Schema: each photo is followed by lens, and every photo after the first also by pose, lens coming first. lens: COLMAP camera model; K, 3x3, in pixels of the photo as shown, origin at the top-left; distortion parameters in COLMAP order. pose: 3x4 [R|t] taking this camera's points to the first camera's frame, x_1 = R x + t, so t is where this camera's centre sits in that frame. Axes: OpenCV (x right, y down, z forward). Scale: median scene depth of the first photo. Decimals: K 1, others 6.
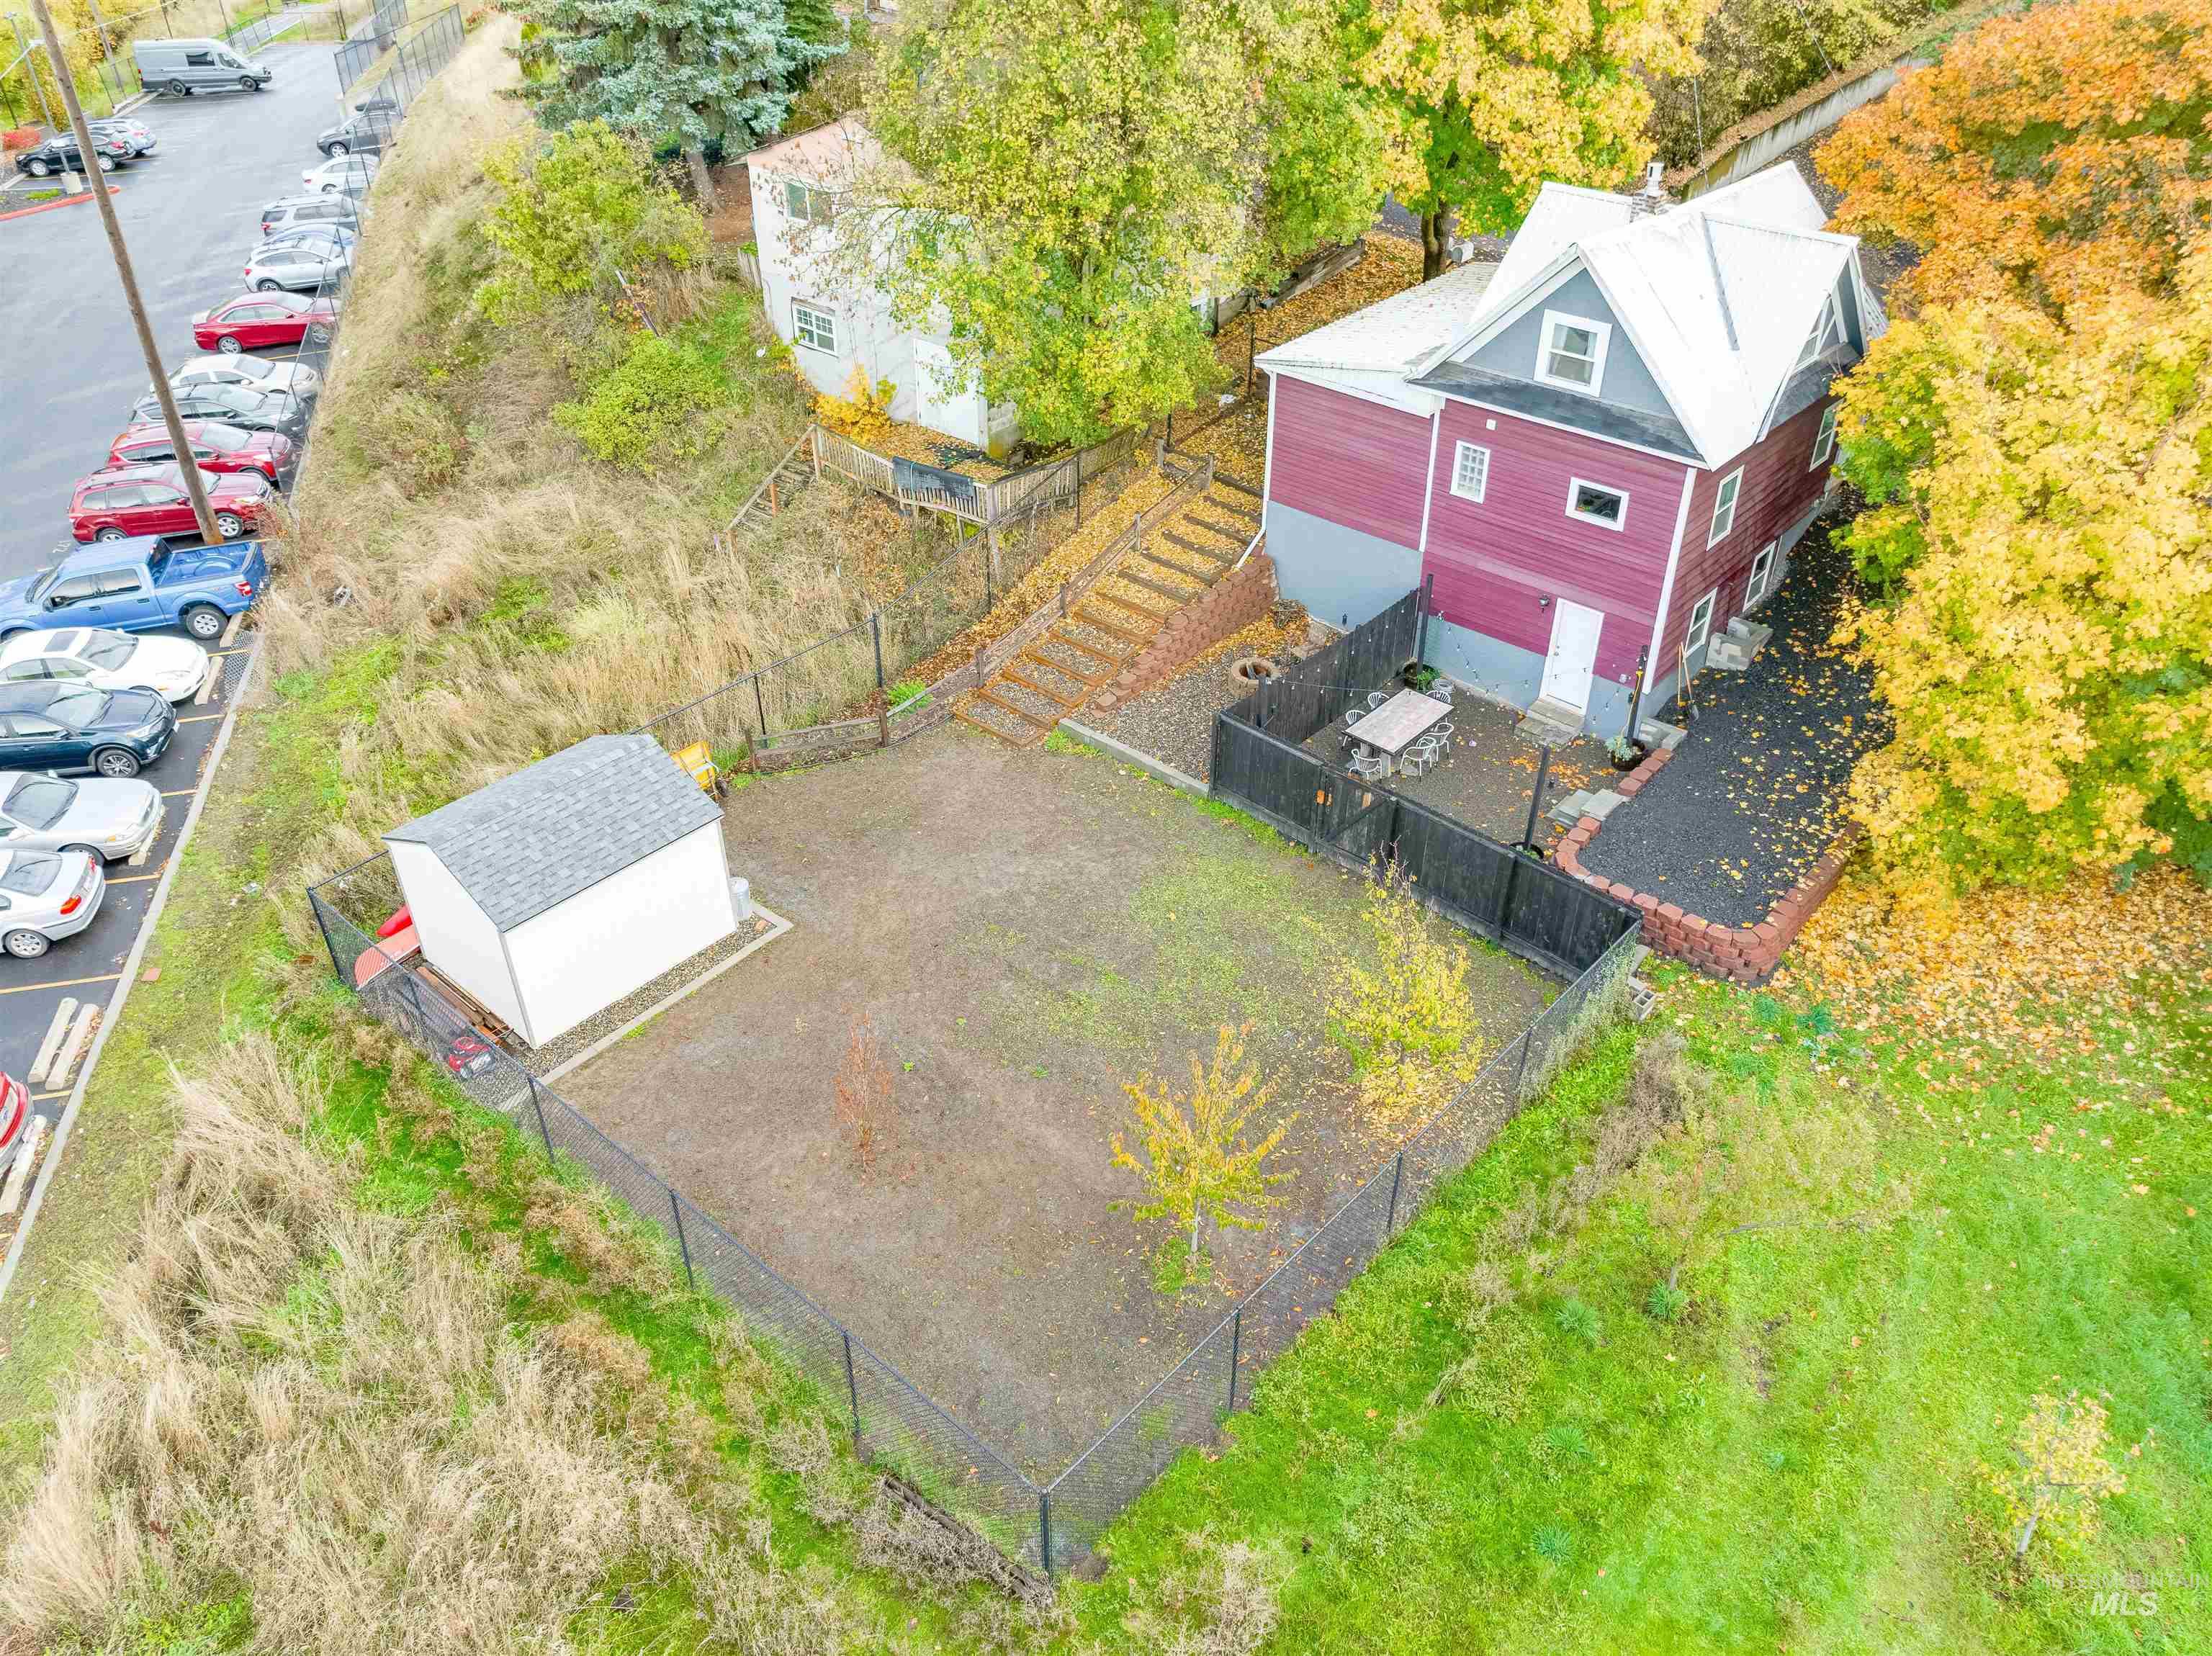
lens RADIAL K [[1557.9, 0, 1119.2], [0, 1557.9, 824.4], [0, 0, 1]] dist [-0.019913, -0.025819]
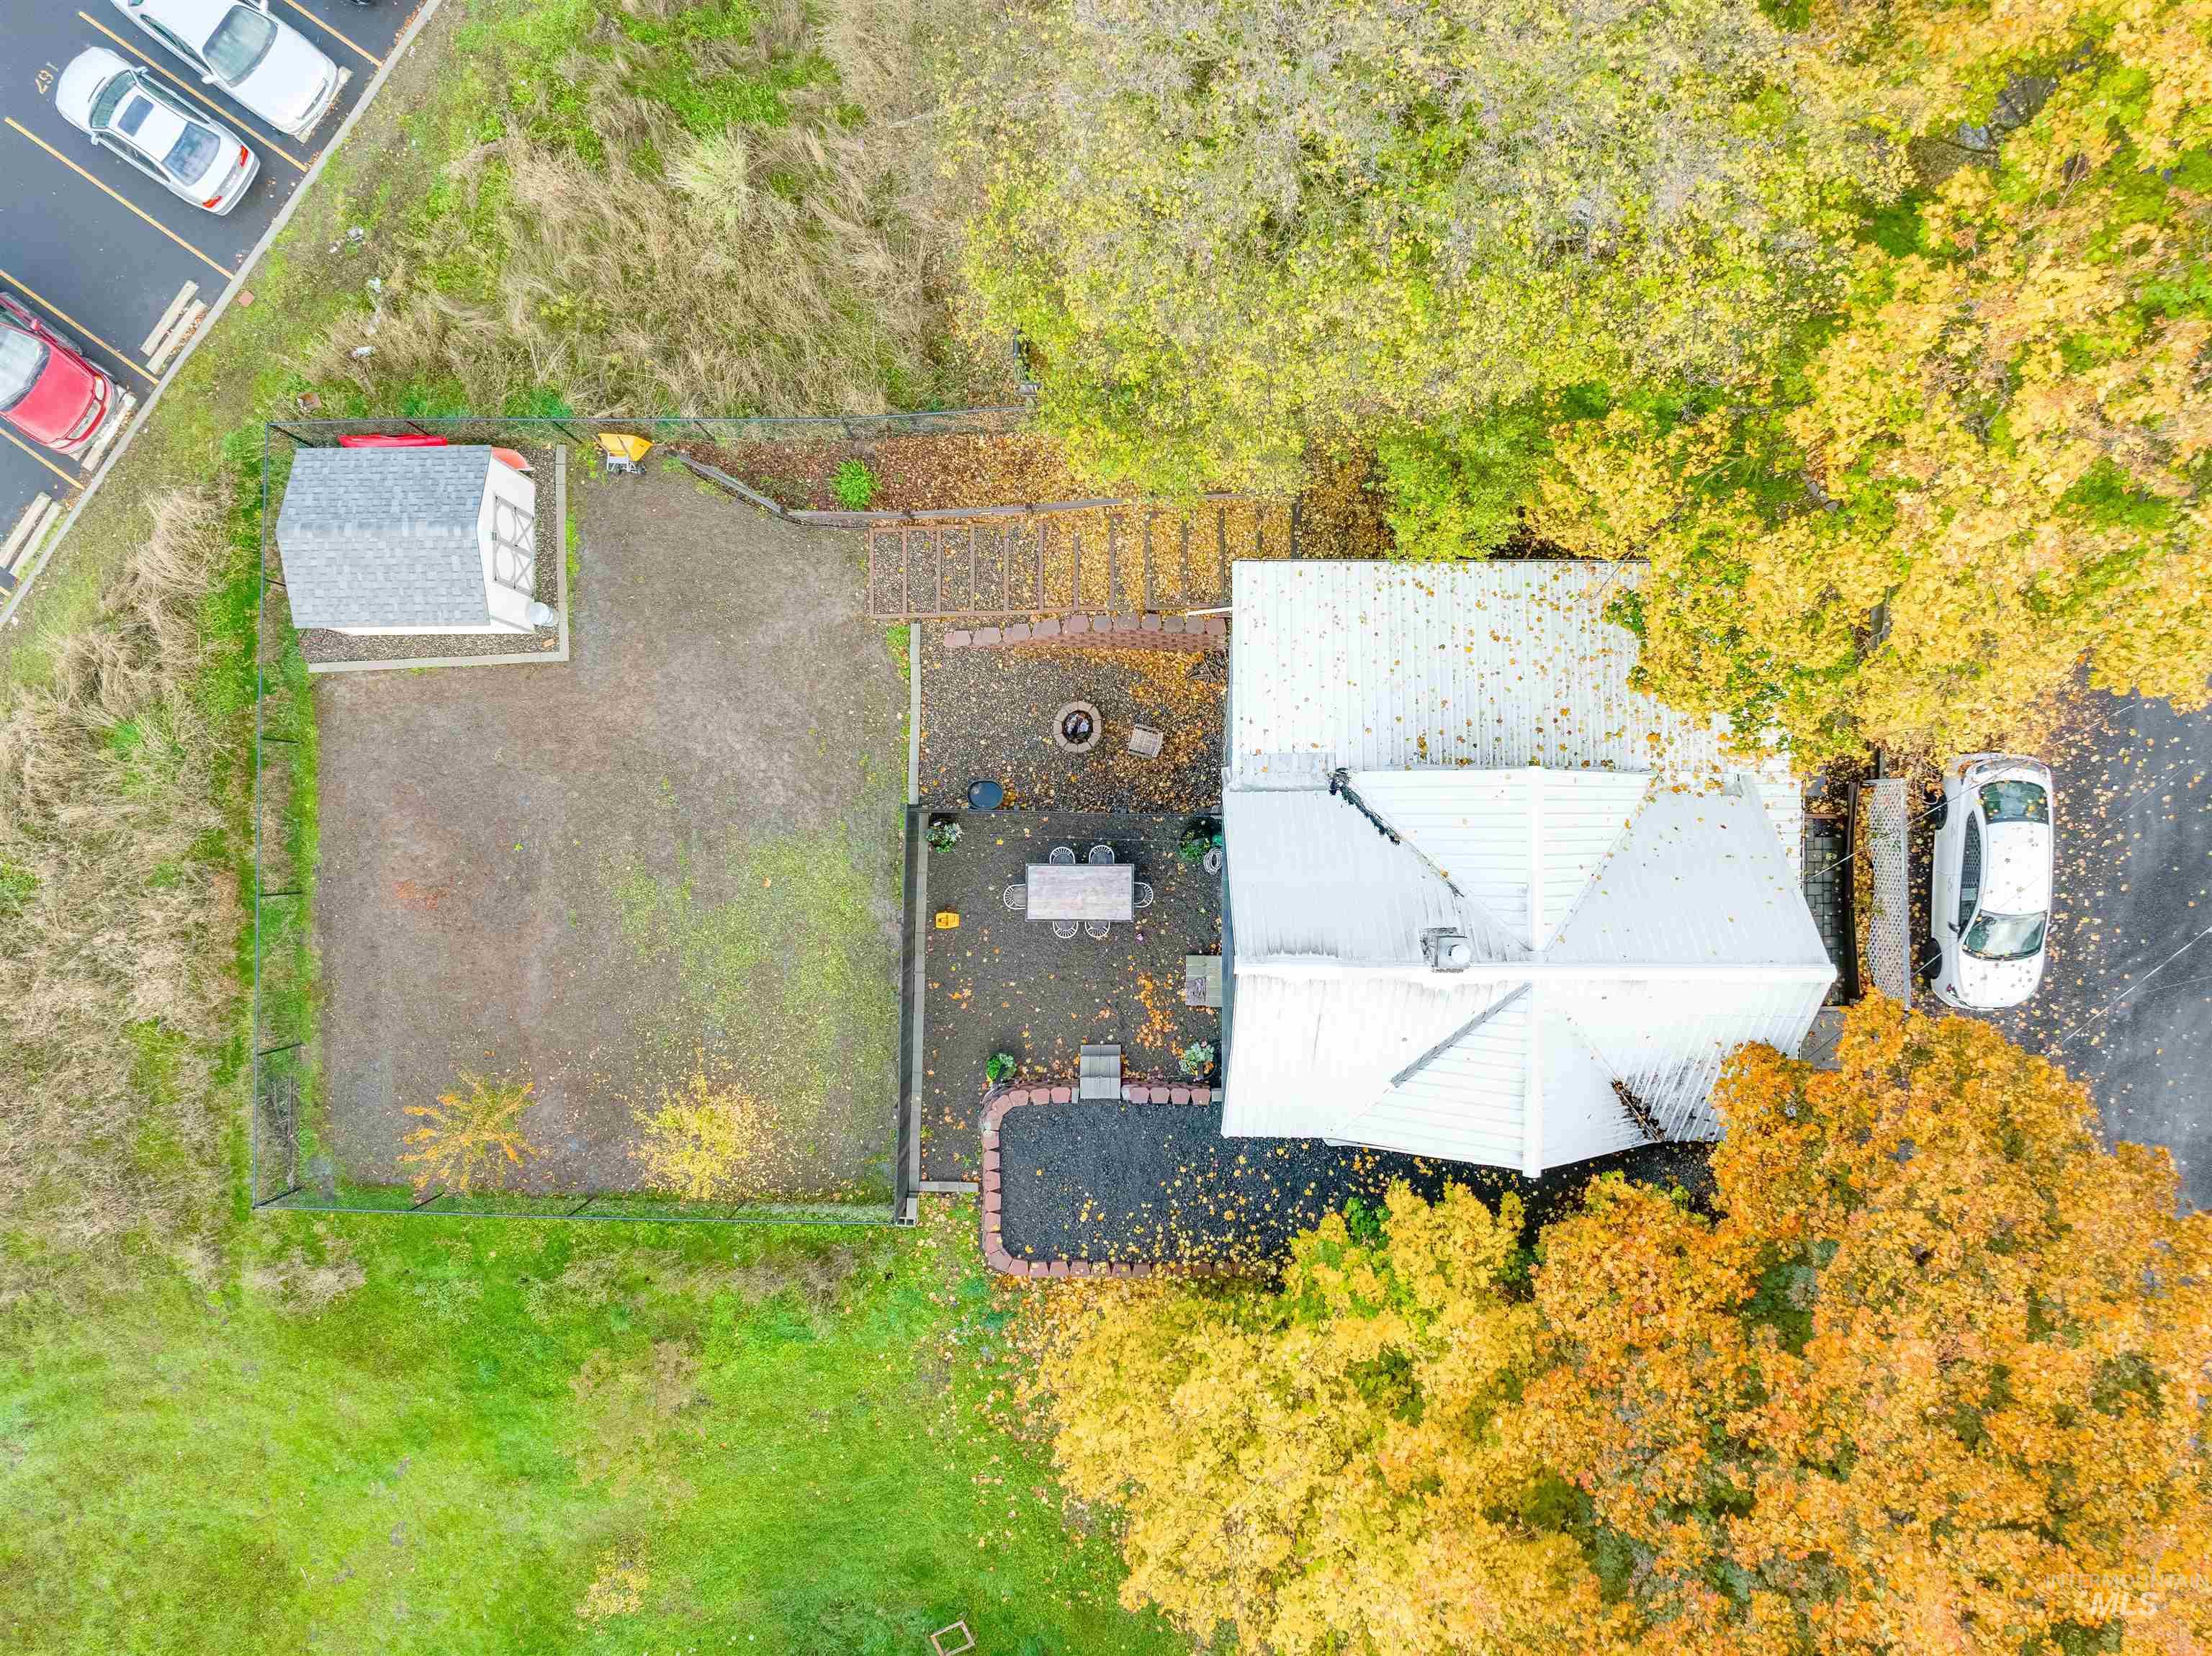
lens RADIAL K [[1557.9, 0, 1119.2], [0, 1557.9, 824.4], [0, 0, 1]] dist [-0.019913, -0.025819]
pose [[0.657848, 0.753071, -0.010964, 0.176717], [-0.429289, 0.386889, 0.816105, -0.981592], [0.618827, -0.532166, 0.577799, 0.426025]]
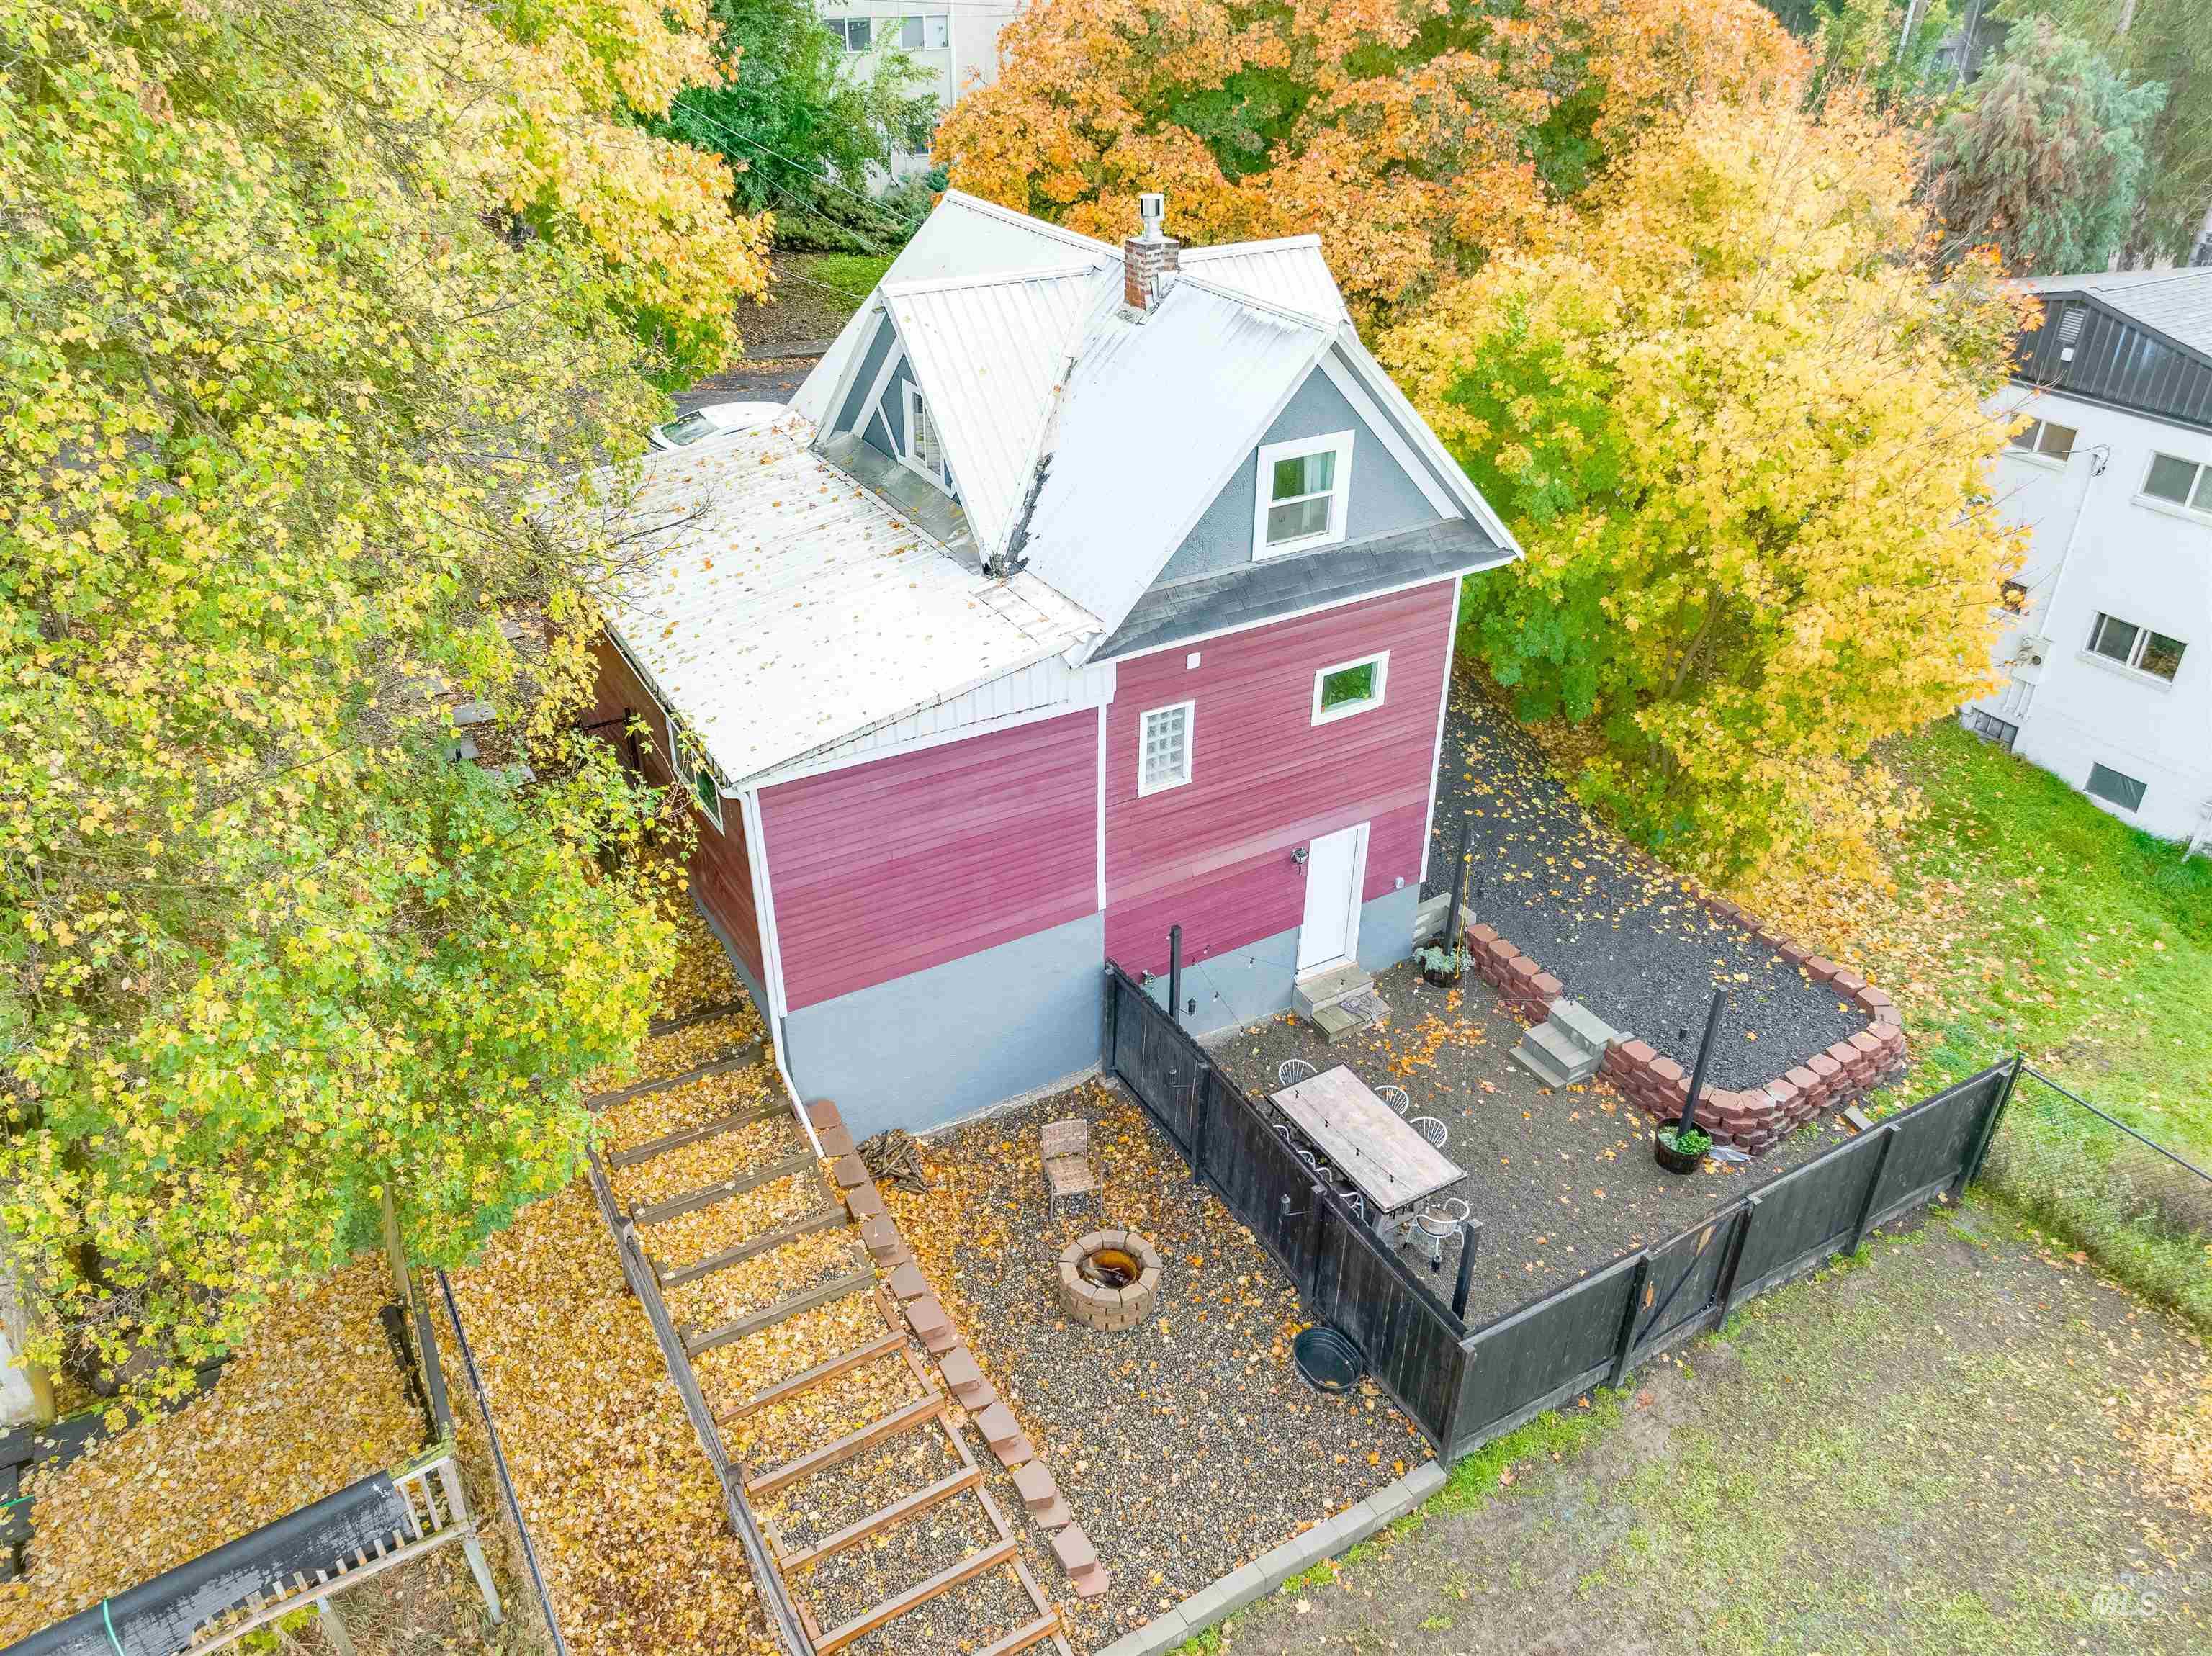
lens RADIAL K [[1557.9, 0, 1119.2], [0, 1557.9, 824.4], [0, 0, 1]] dist [-0.019913, -0.025819]
pose [[0.295602, -0.492974, 0.818289, -0.282138], [0.540394, 0.792639, 0.282307, -0.385856], [-0.787778, 0.358747, 0.500706, 0.737628]]
